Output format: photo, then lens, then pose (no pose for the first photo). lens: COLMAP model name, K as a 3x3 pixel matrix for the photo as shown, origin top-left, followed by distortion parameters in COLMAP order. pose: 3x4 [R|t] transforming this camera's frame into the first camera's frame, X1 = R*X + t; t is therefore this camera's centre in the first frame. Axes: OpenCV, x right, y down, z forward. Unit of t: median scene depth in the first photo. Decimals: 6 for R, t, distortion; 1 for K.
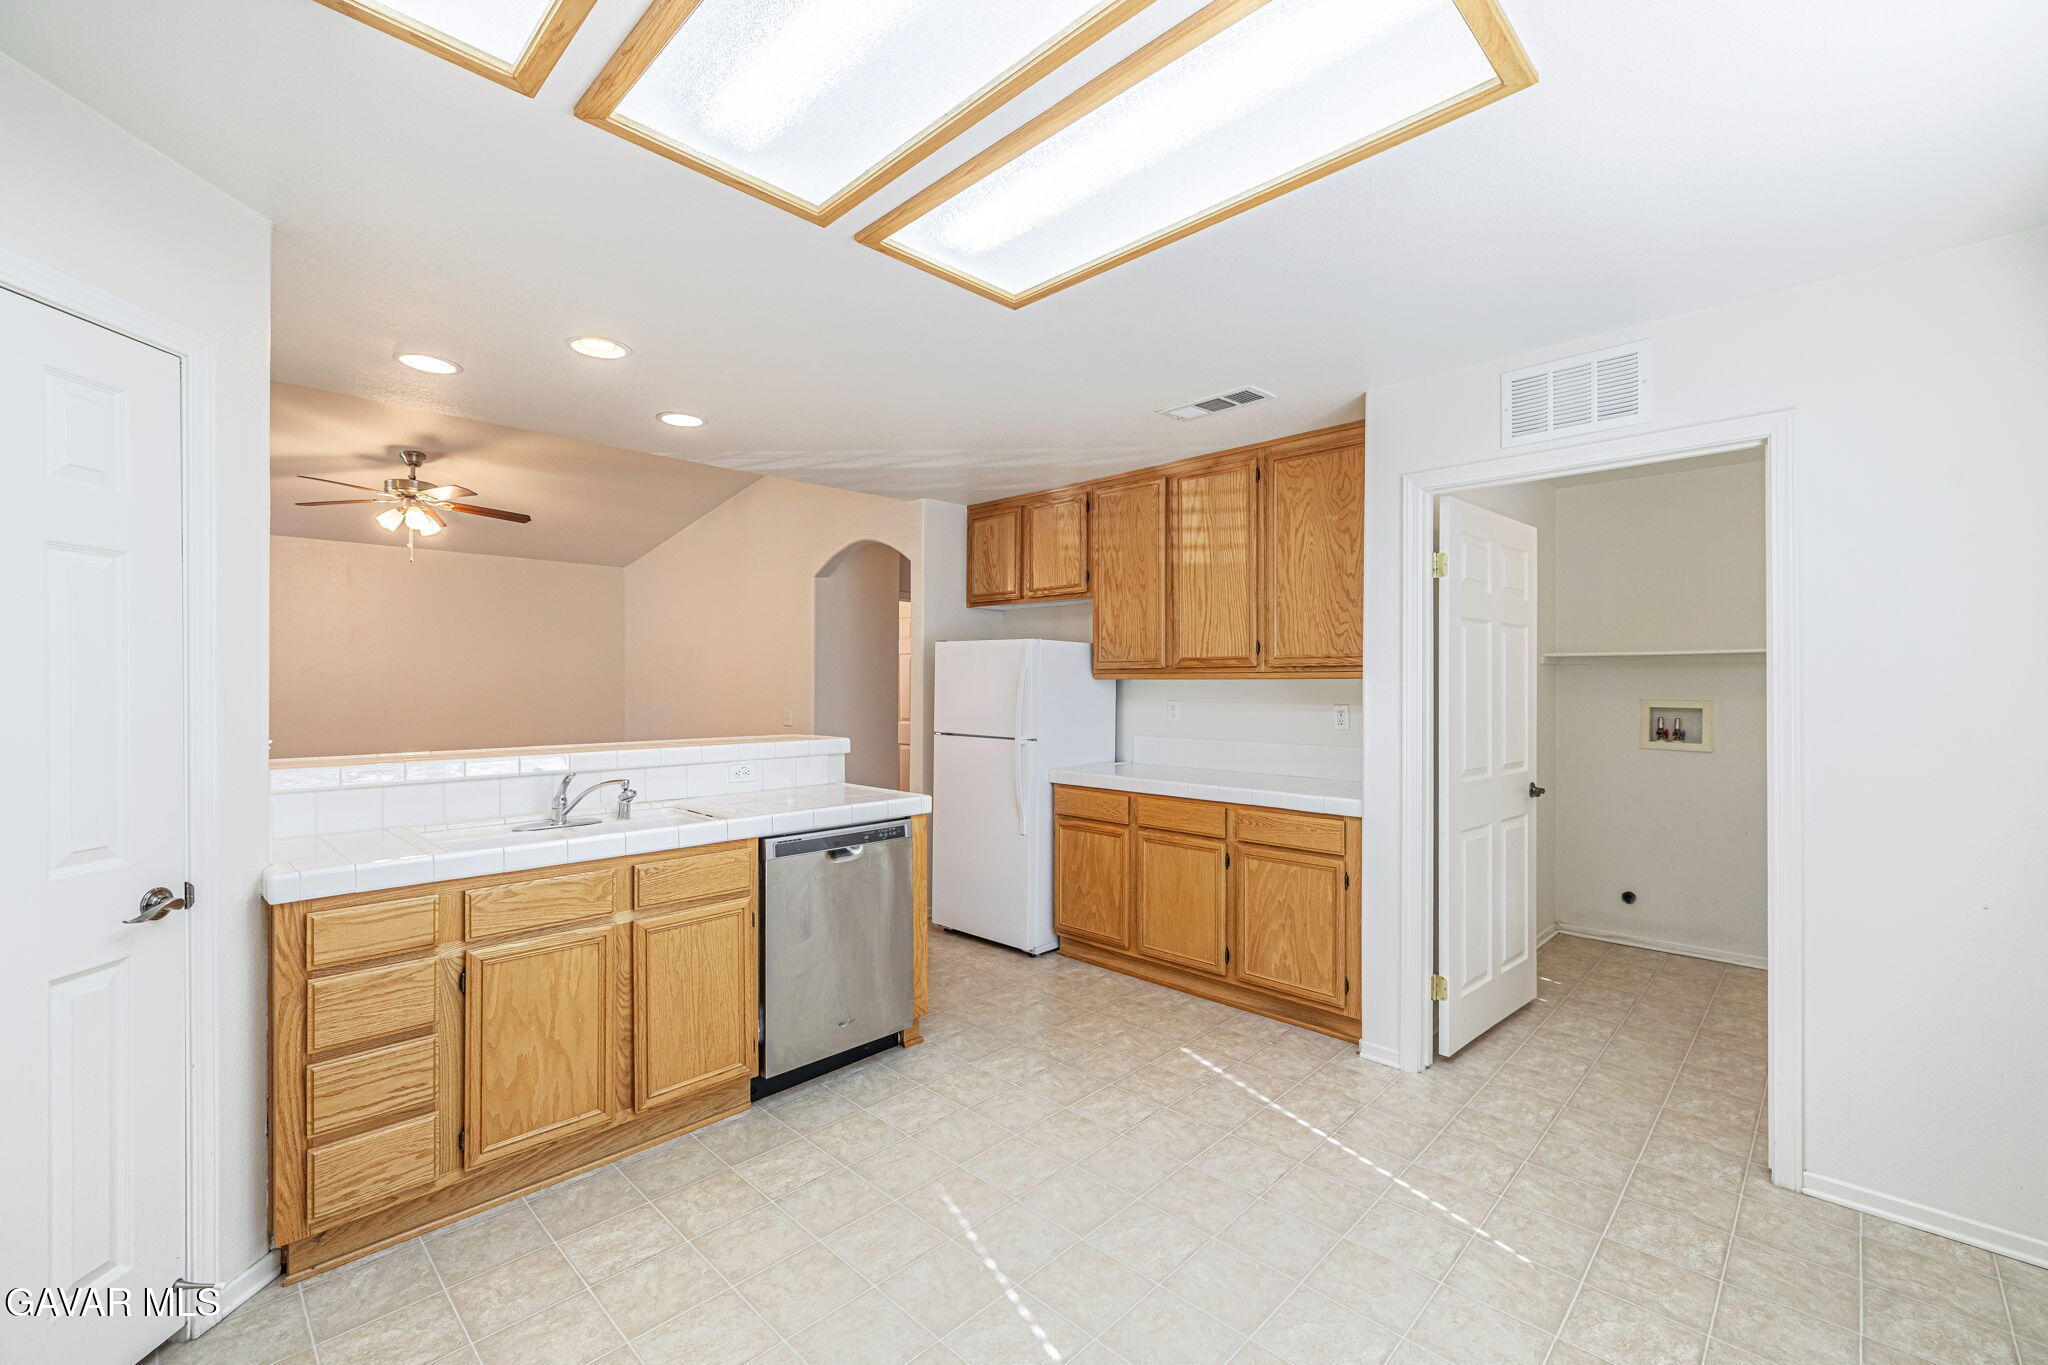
lens RADIAL K [[855.0, 0, 1010.3], [0, 855.0, 677.4], [0, 0, 1]] dist [0.000098, 0.000058]
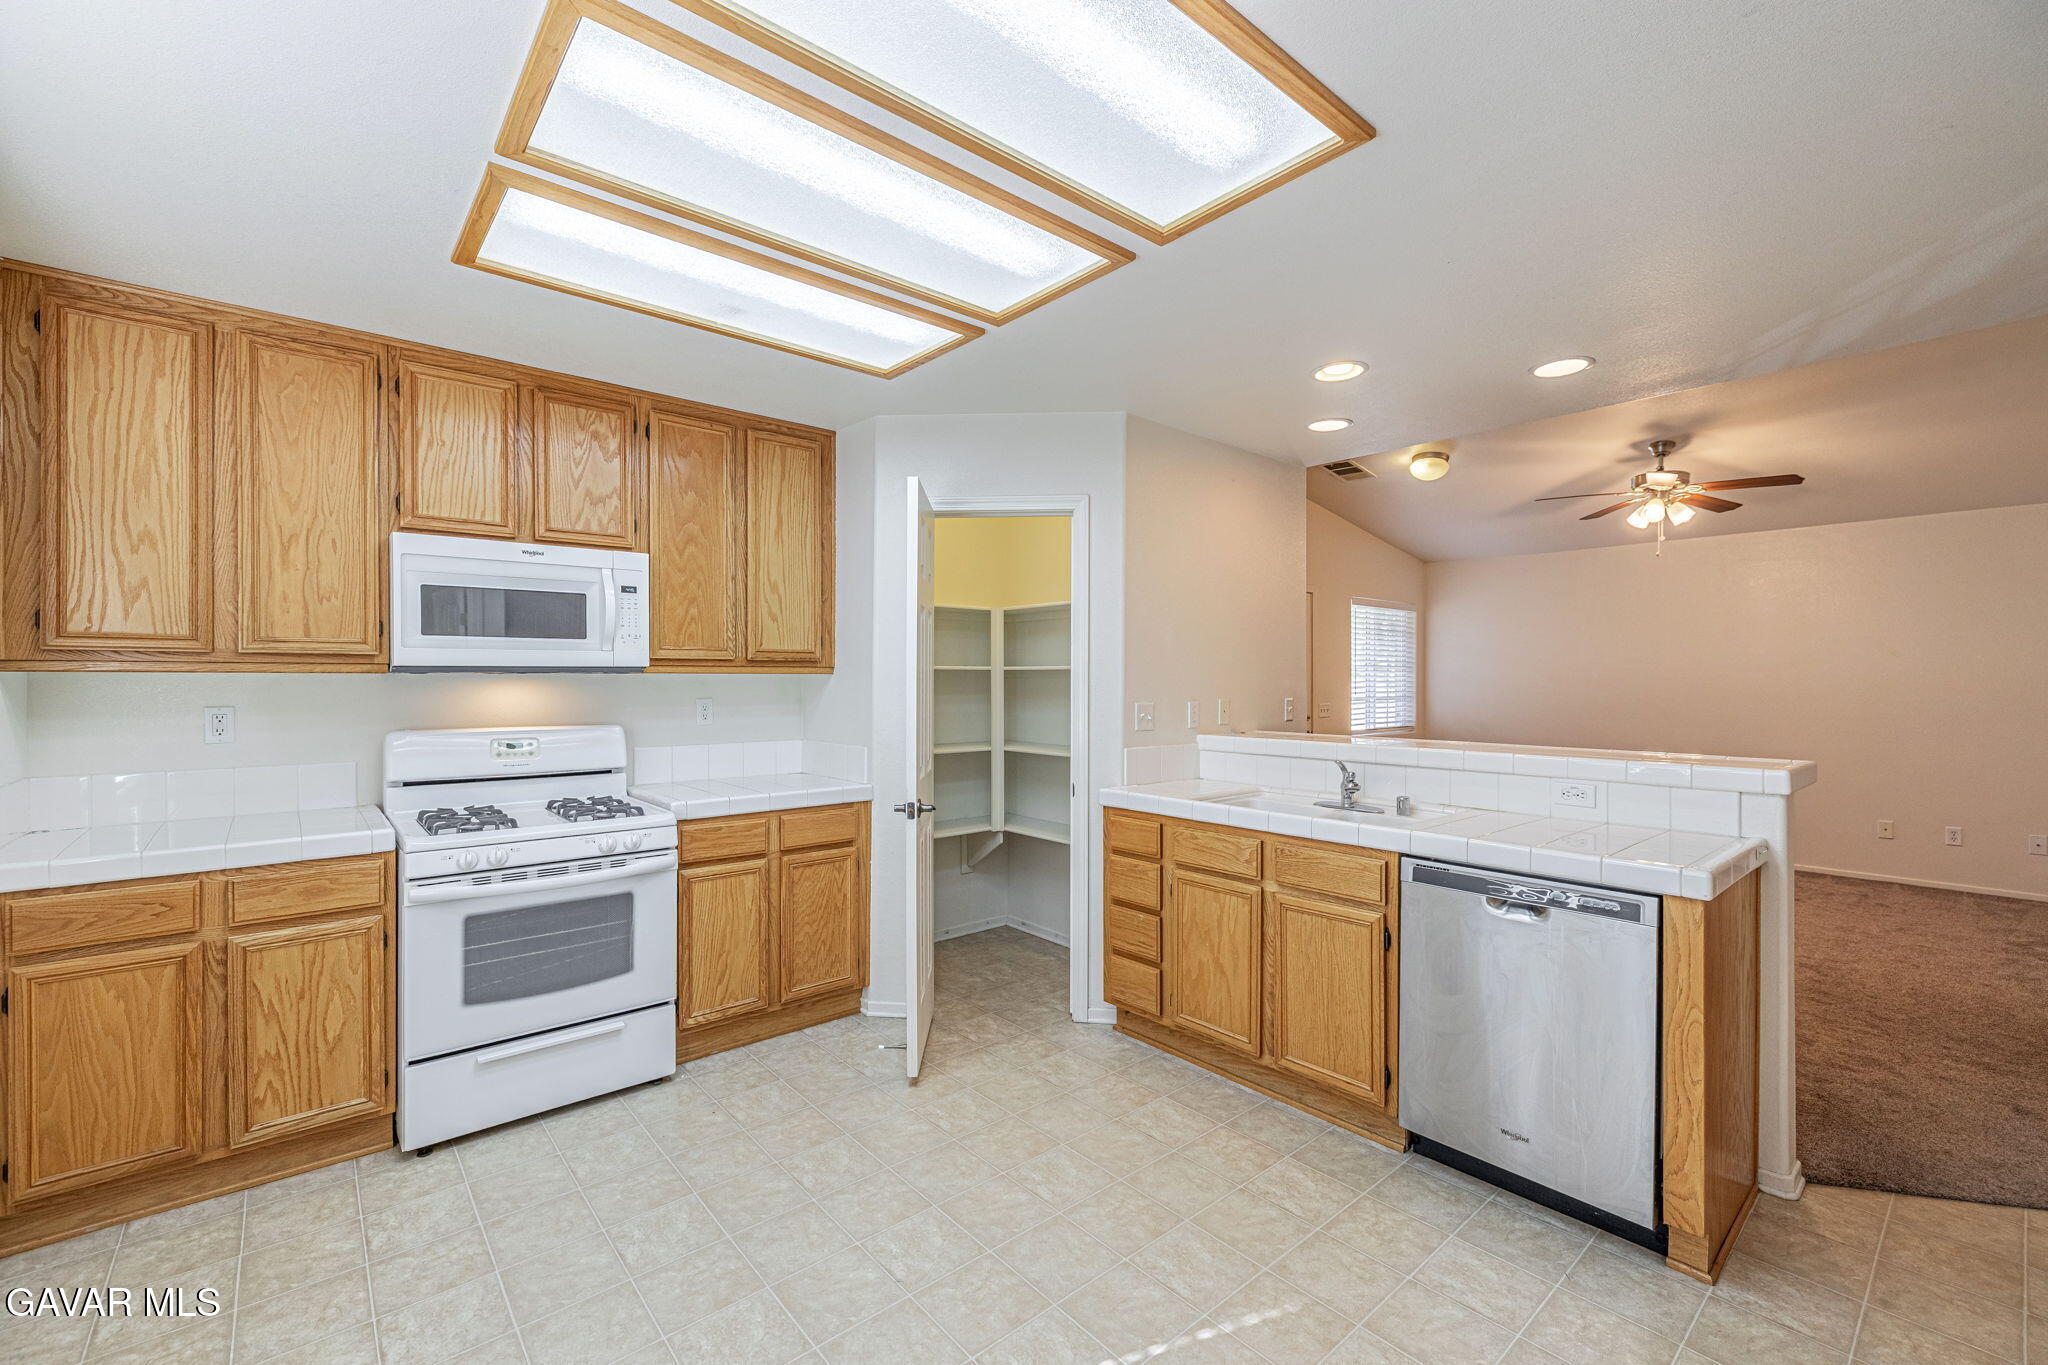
lens RADIAL K [[855.0, 0, 1010.3], [0, 855.0, 685.2], [0, 0, 1]] dist [0.000098, 0.000058]
pose [[-0.086386, 0.006301, -0.996242, 0.677755], [0.003655, 0.999975, 0.006008, 0.005508], [0.996255, -0.003122, -0.086407, 0.724349]]
